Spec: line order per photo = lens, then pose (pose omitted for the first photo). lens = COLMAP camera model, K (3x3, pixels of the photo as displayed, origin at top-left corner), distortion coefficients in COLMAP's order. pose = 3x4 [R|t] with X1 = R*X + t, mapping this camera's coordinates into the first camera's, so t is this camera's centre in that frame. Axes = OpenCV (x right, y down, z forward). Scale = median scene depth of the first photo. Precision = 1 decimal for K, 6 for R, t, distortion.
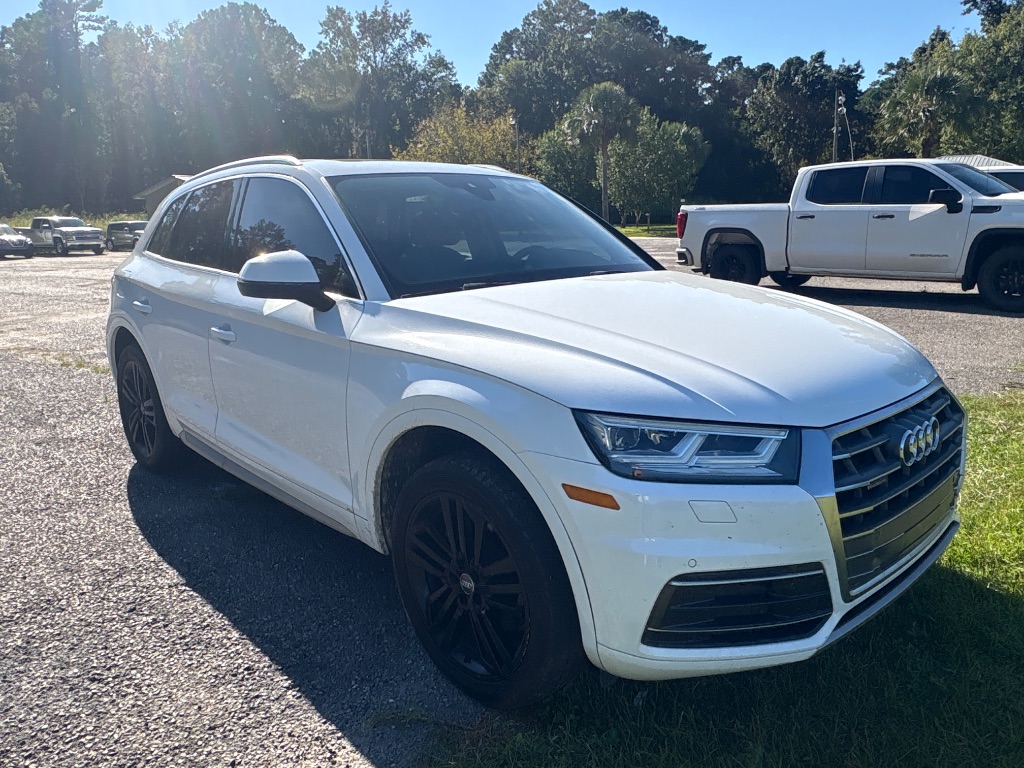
lens RADIAL K [[801.3, 0, 512.0], [0, 801.3, 384.0], [0, 0, 1]] dist [0.009419, -0.004500]
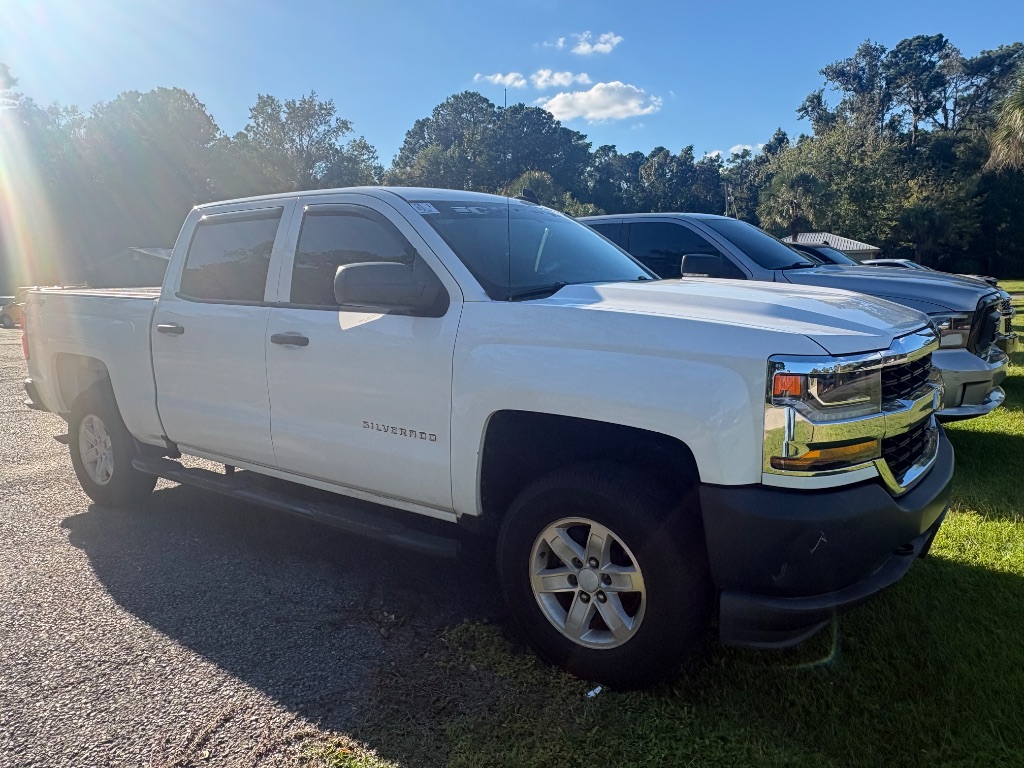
lens RADIAL K [[801.3, 0, 512.0], [0, 801.3, 384.0], [0, 0, 1]] dist [0.009419, -0.004500]
pose [[0.984149, -0.028646, 0.175017, -0.089898], [0.043061, 0.995934, -0.079128, 0.020997], [-0.172039, 0.085410, 0.981380, -0.090377]]
